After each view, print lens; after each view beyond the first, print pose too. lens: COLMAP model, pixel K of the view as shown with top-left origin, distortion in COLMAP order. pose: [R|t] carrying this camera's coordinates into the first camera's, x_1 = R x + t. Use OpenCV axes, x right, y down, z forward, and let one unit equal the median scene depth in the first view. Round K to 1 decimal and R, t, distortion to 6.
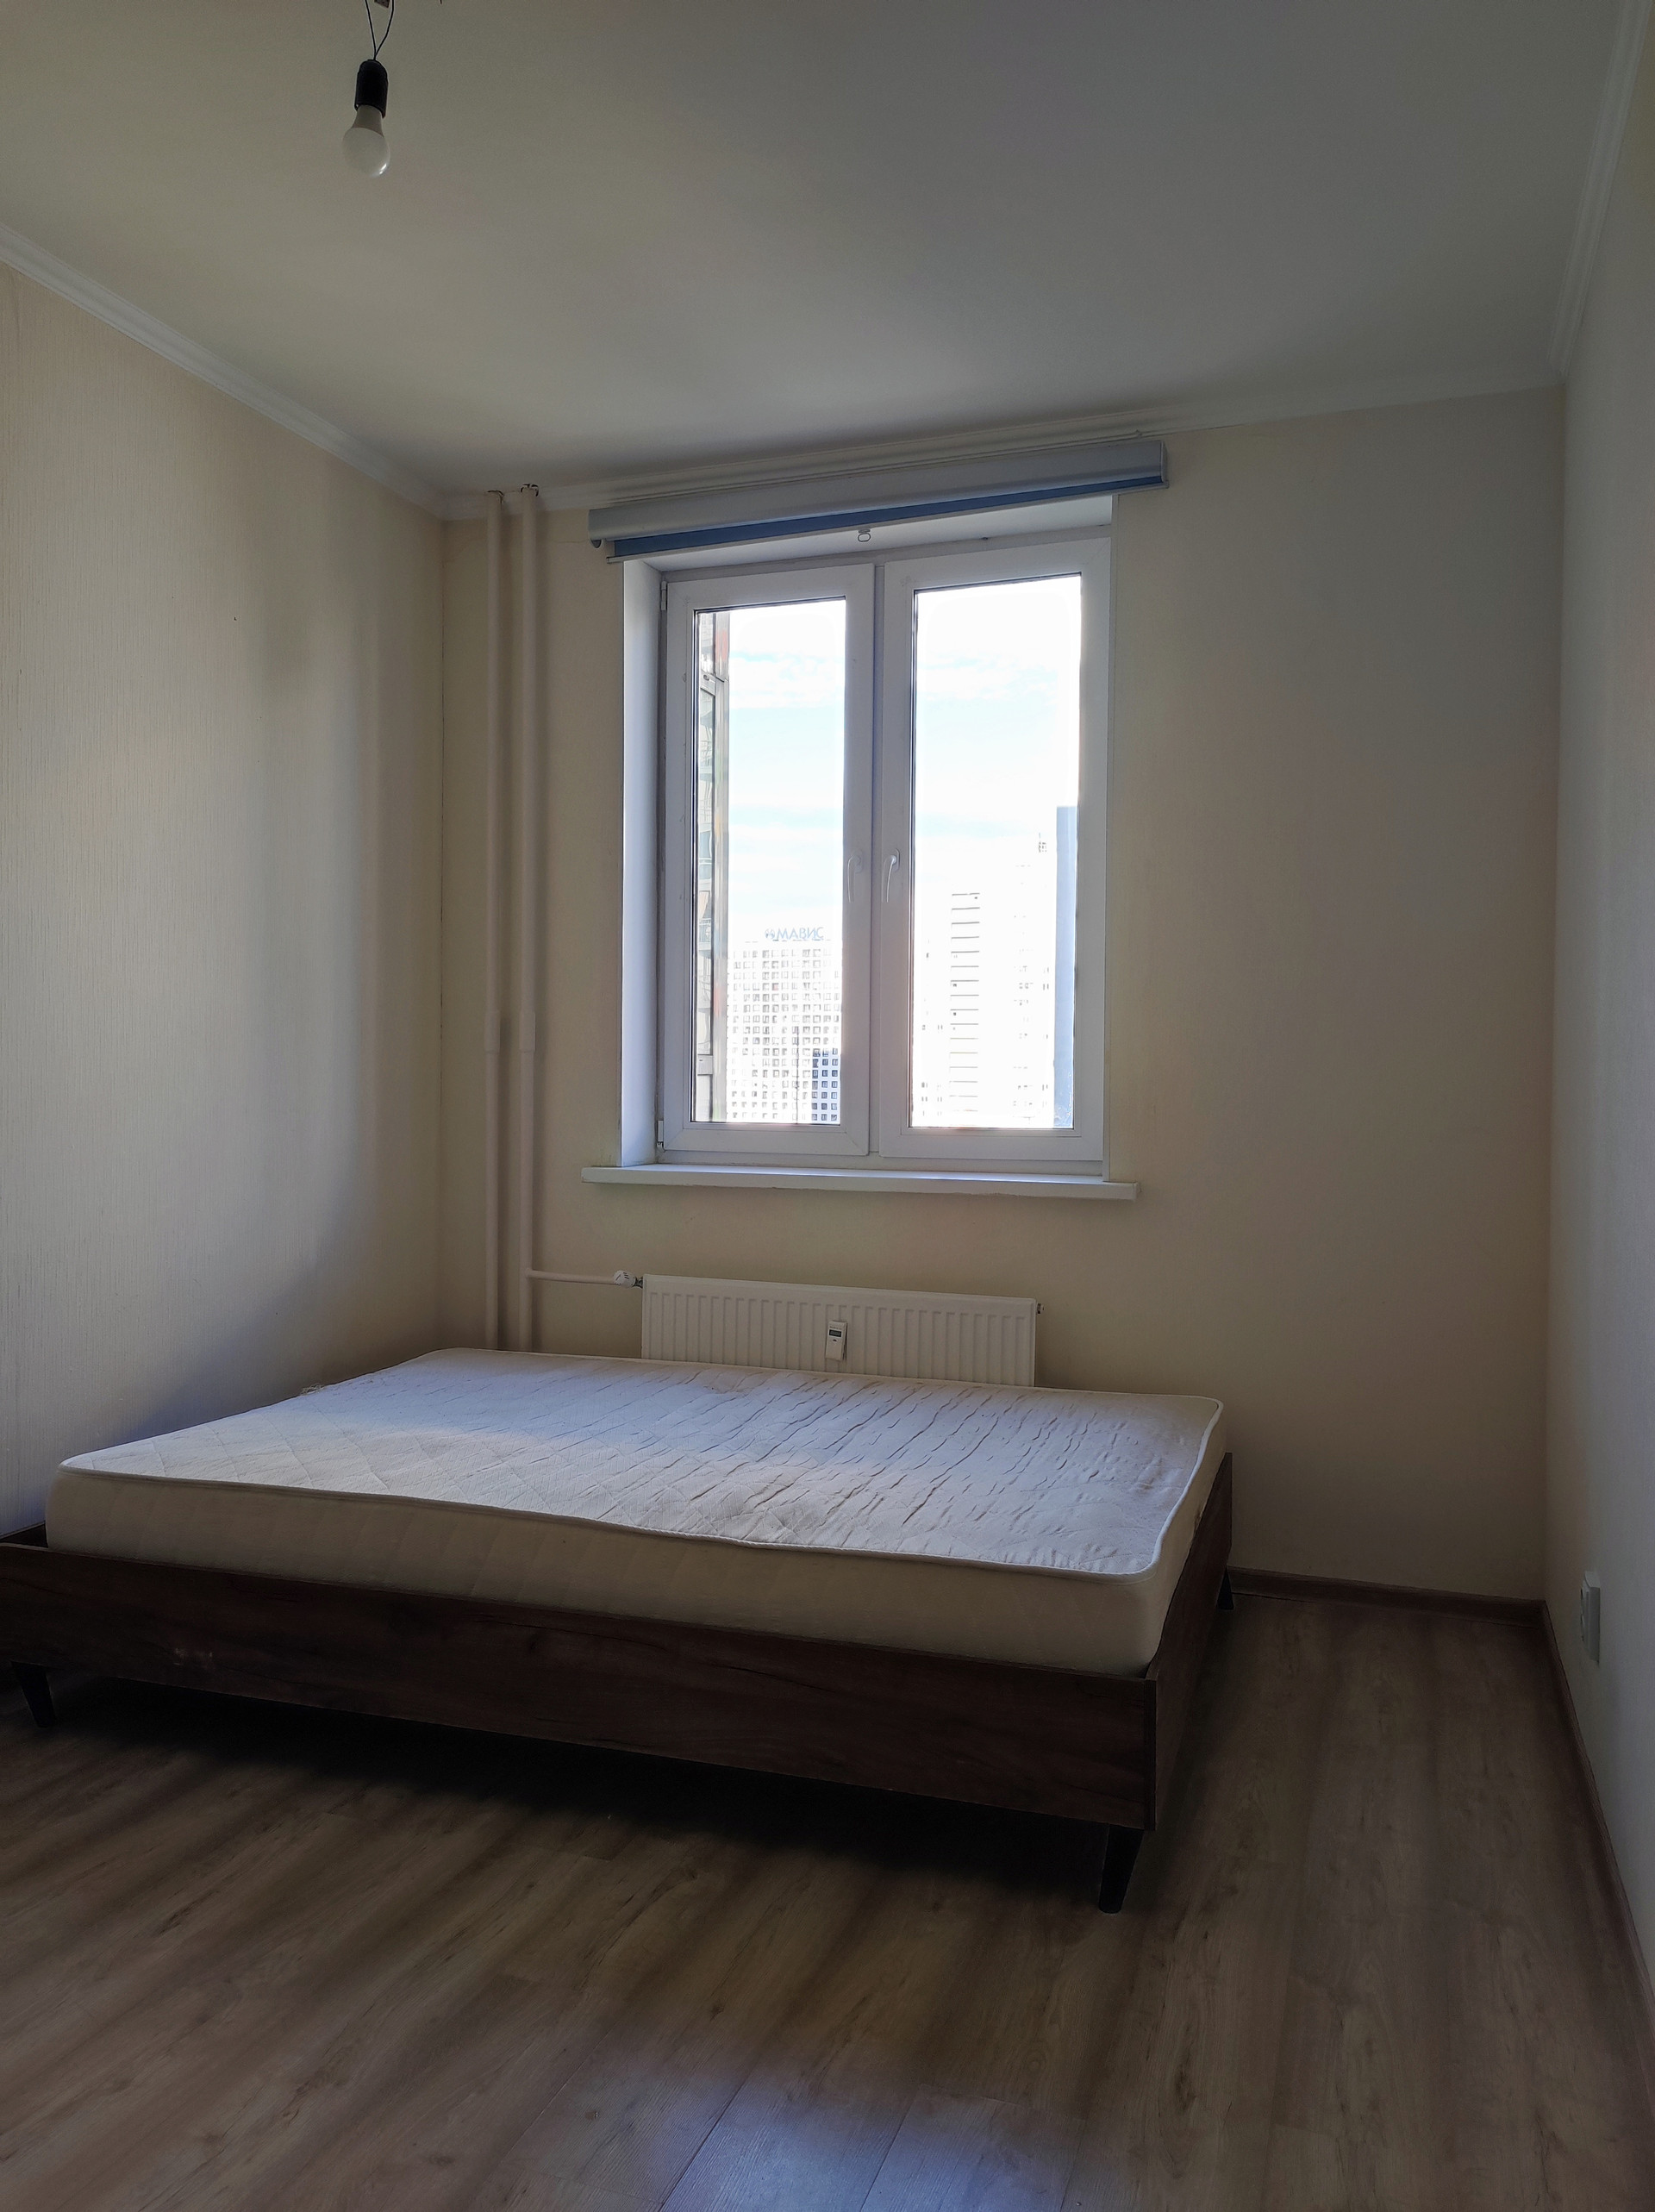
lens RADIAL K [[1640.6, 0, 824.8], [0, 1640.6, 1097.1], [0, 0, 1]] dist [0.060540, -0.050434]
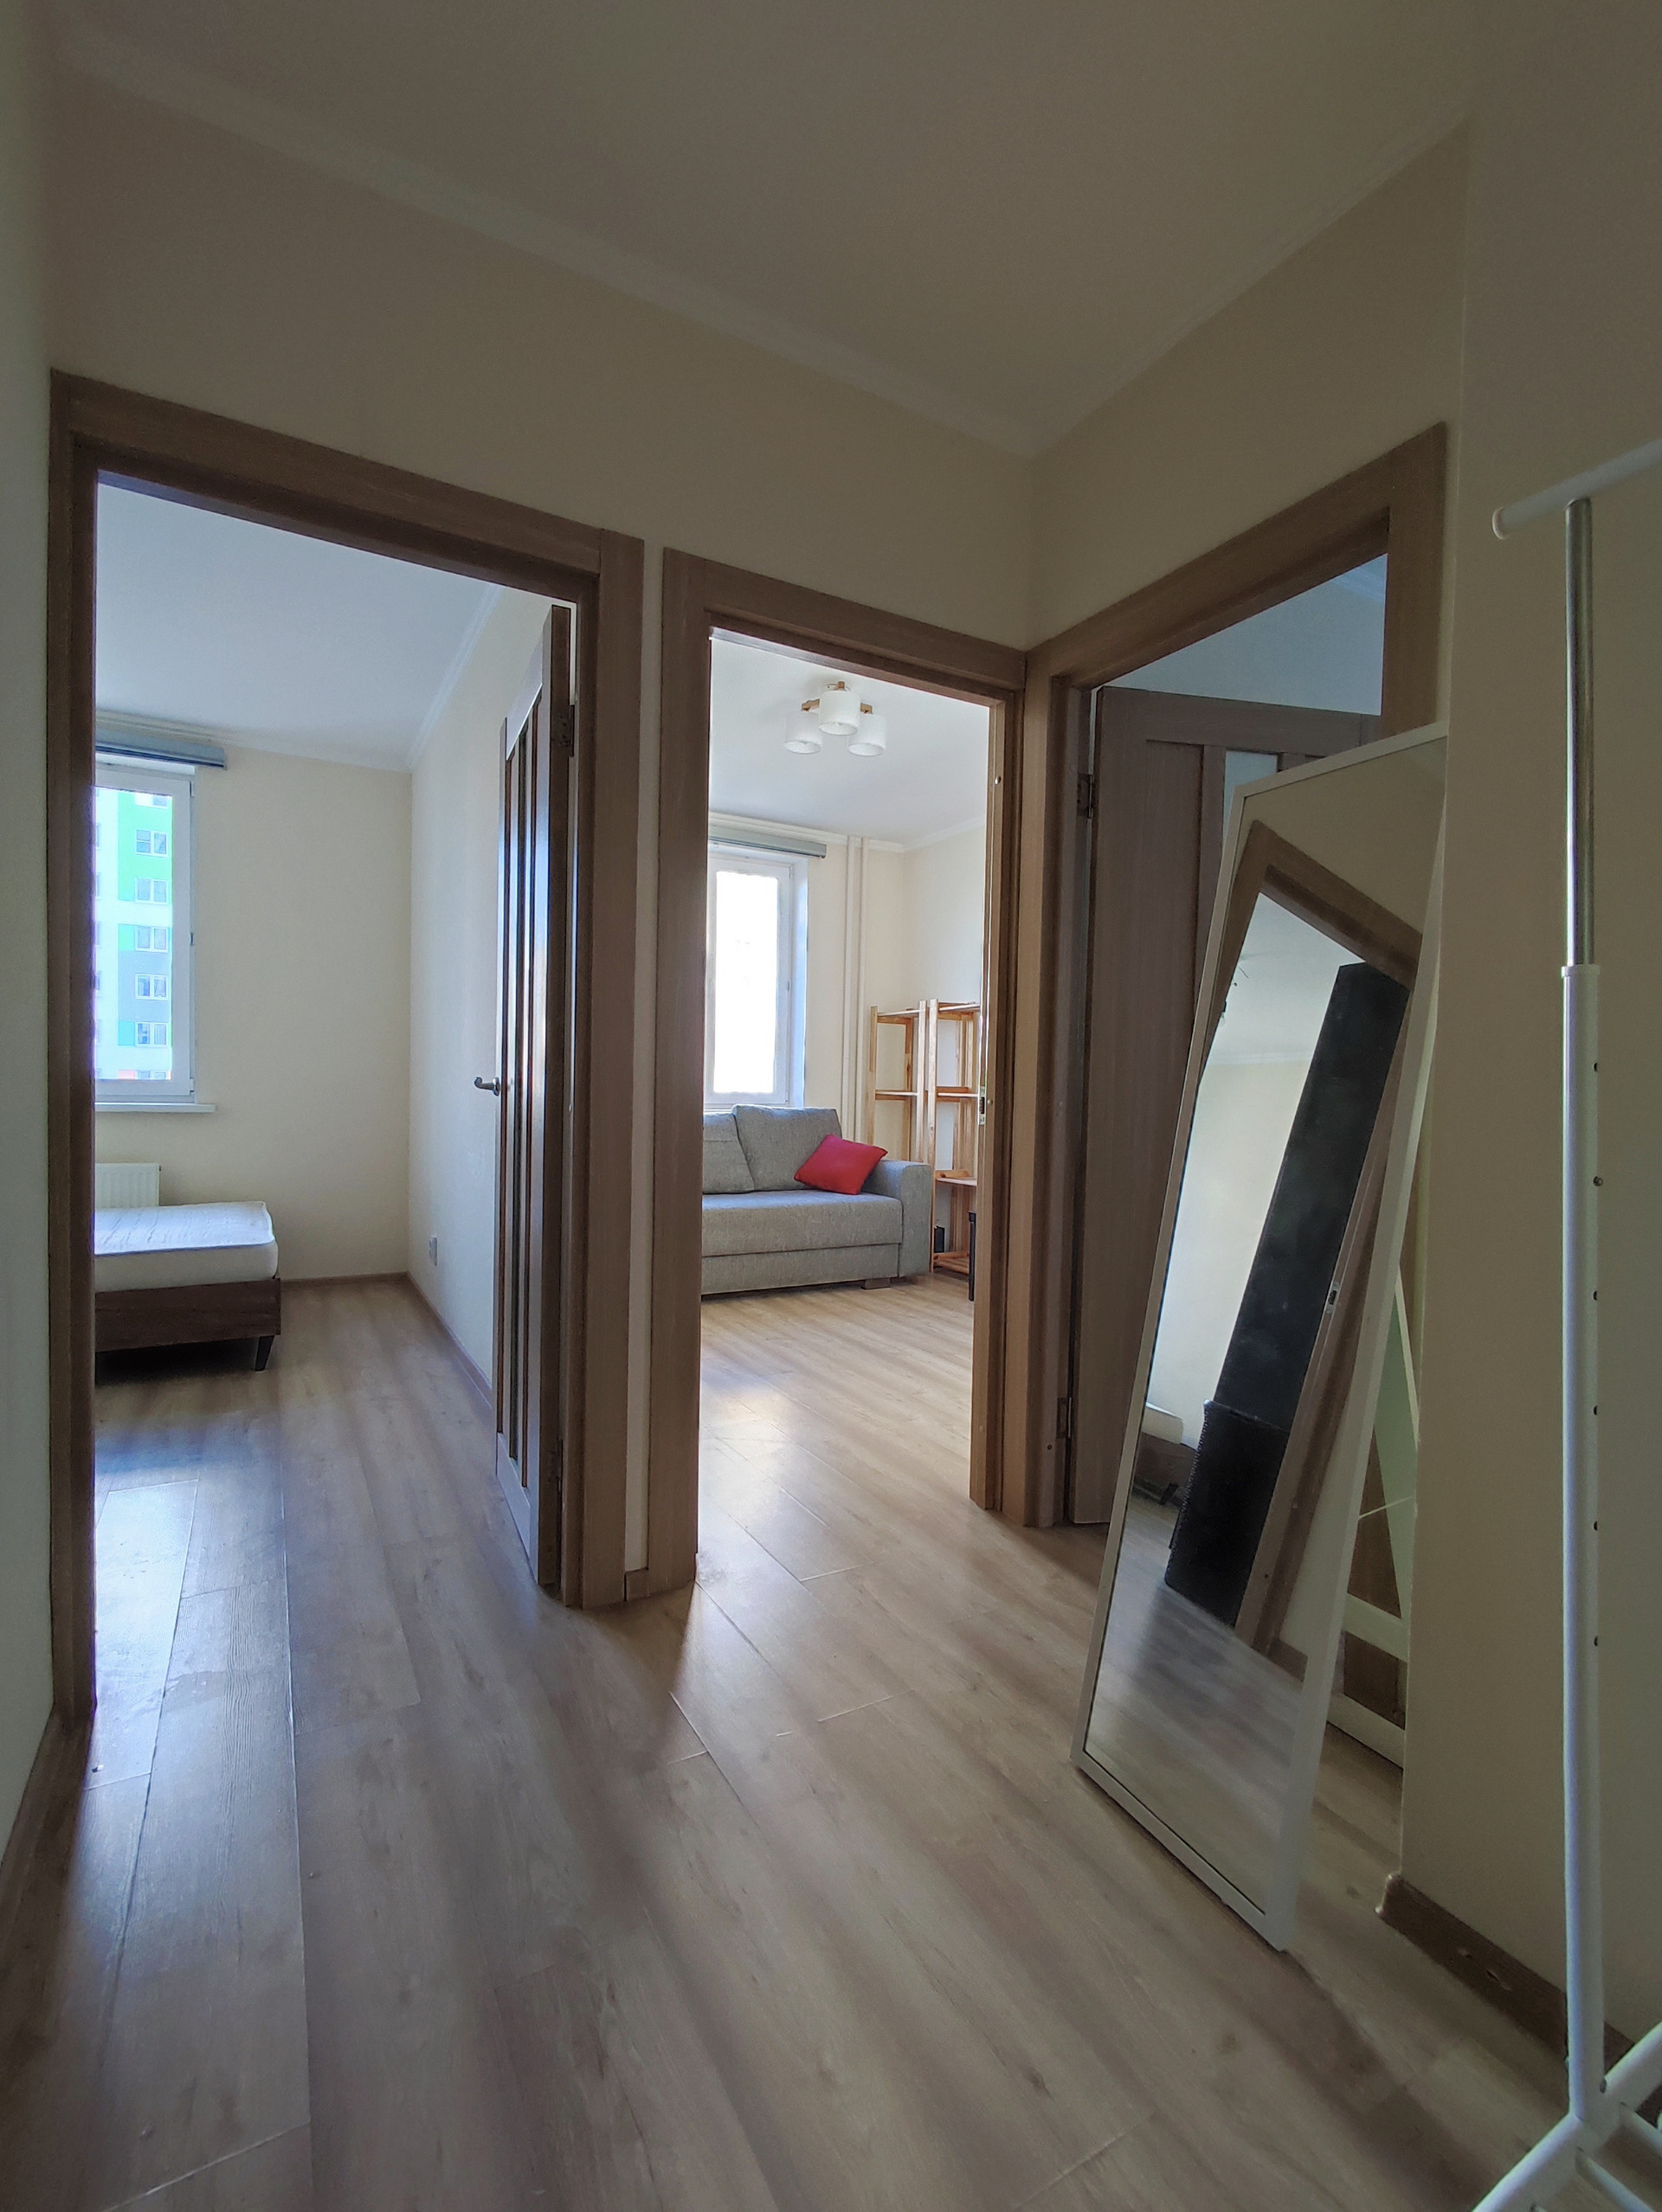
lens RADIAL K [[1020.0, 0, 840.5], [0, 1020.0, 1122.4], [0, 0, 1]] dist [0.001300, 0.004362]
pose [[0.665064, -0.026061, 0.746331, -0.377104], [-0.001620, 0.999338, 0.036338, 0.041465], [-0.746784, -0.025376, 0.664582, -0.672529]]
